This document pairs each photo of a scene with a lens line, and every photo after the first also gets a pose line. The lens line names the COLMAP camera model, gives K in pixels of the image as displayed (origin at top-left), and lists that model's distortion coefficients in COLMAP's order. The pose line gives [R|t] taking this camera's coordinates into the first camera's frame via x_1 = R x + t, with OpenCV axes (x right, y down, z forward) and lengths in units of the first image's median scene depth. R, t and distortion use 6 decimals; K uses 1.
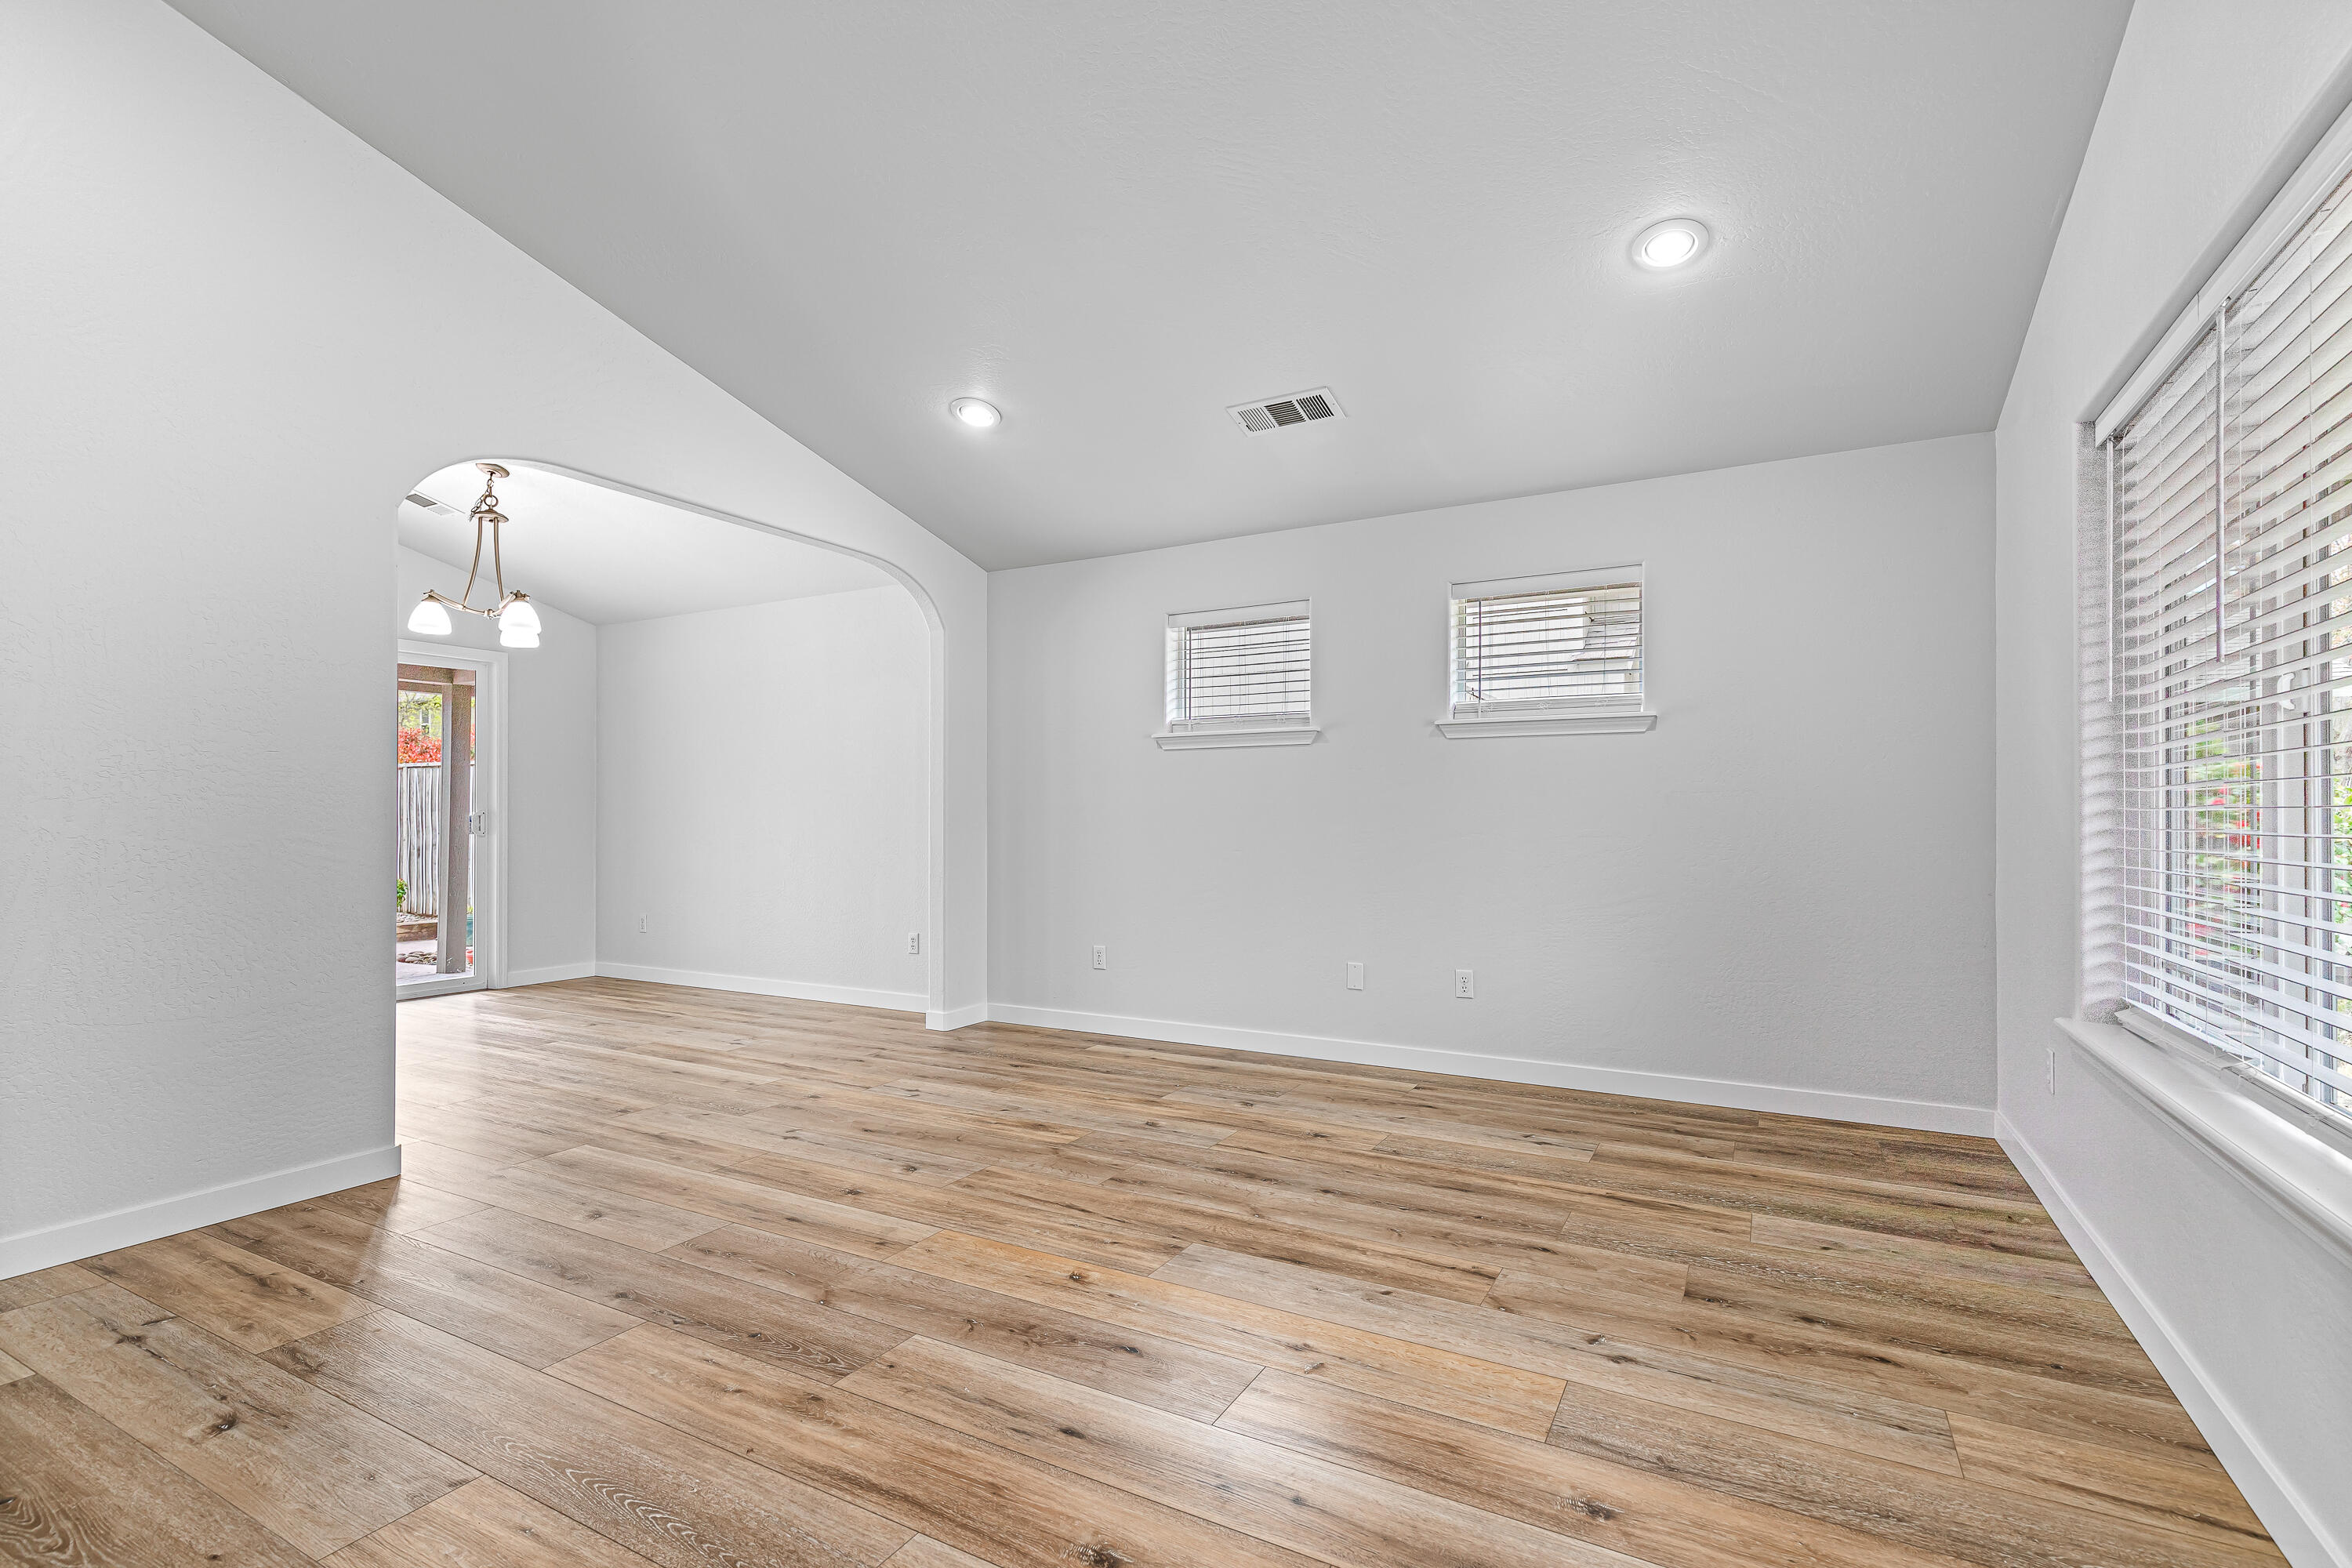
lens RADIAL K [[1066.3, 0, 1176.0], [0, 1066.3, 784.0], [0, 0, 1]] dist [0.000432, -0.000280]
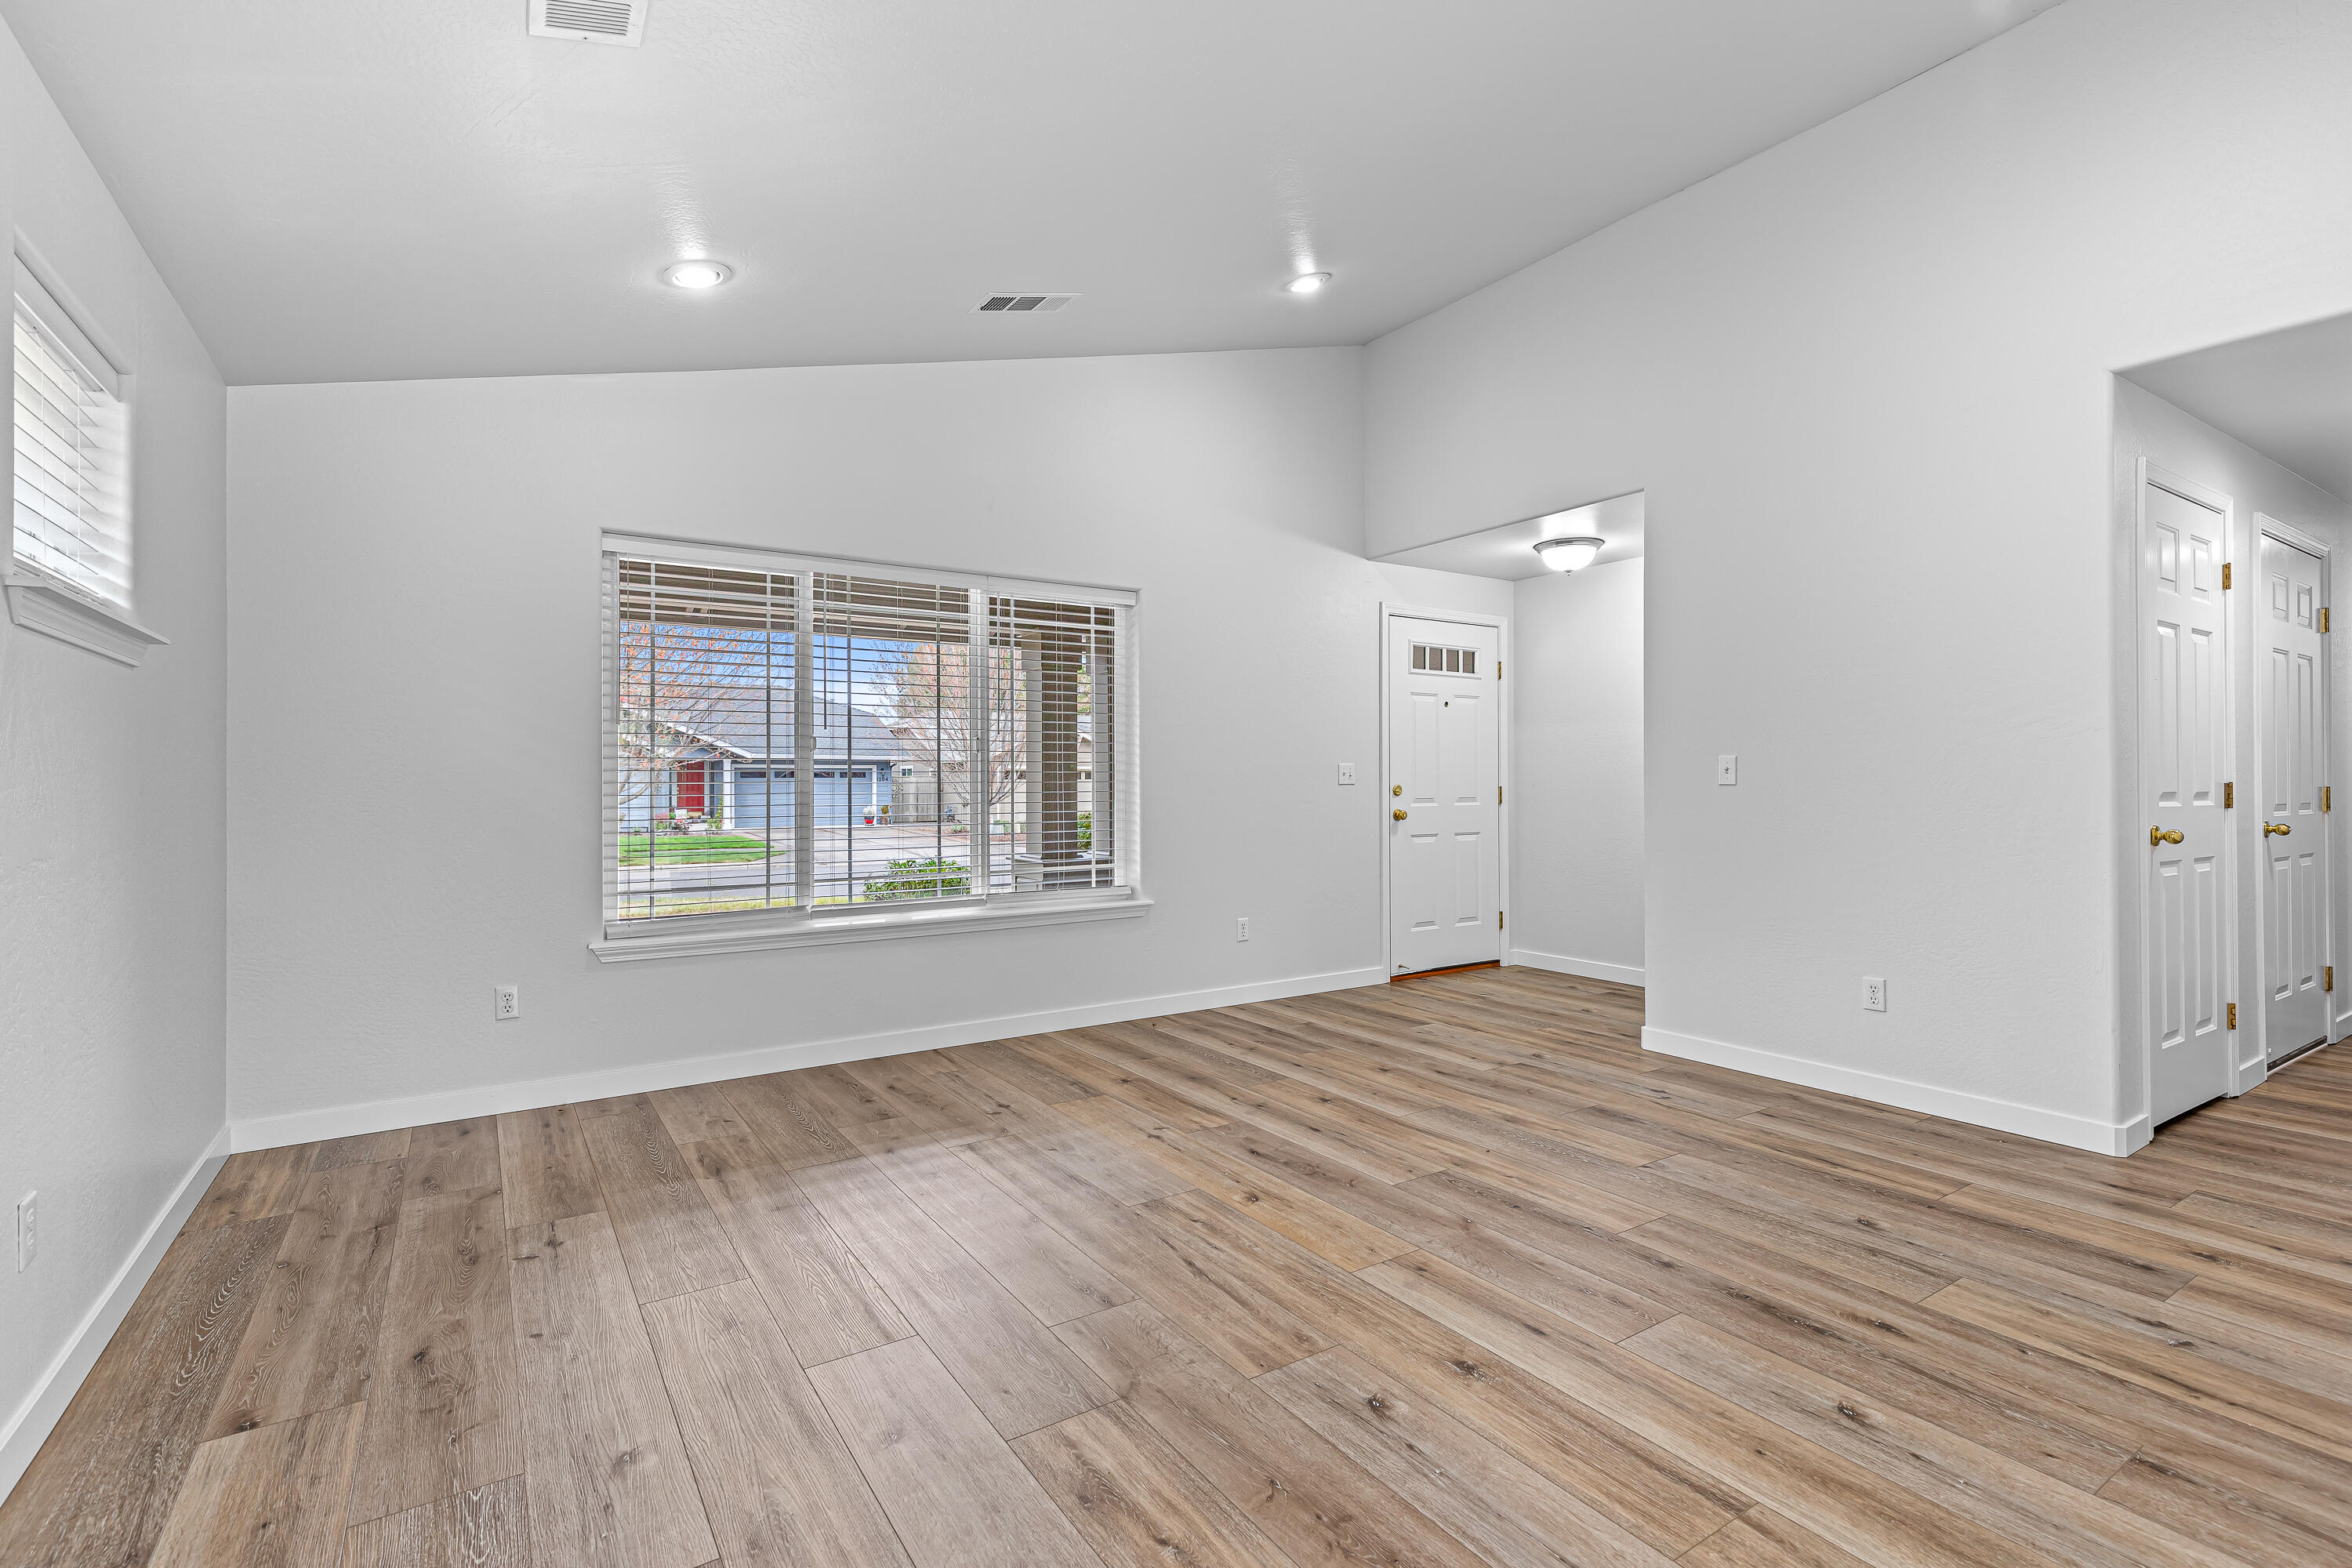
lens RADIAL K [[1066.3, 0, 1176.0], [0, 1066.3, 784.0], [0, 0, 1]] dist [0.000432, -0.000280]
pose [[-0.888208, 0.003487, 0.459429, -0.529157], [-0.009635, 0.999610, -0.026213, 0.038607], [-0.459341, -0.027709, -0.887828, 1.987222]]
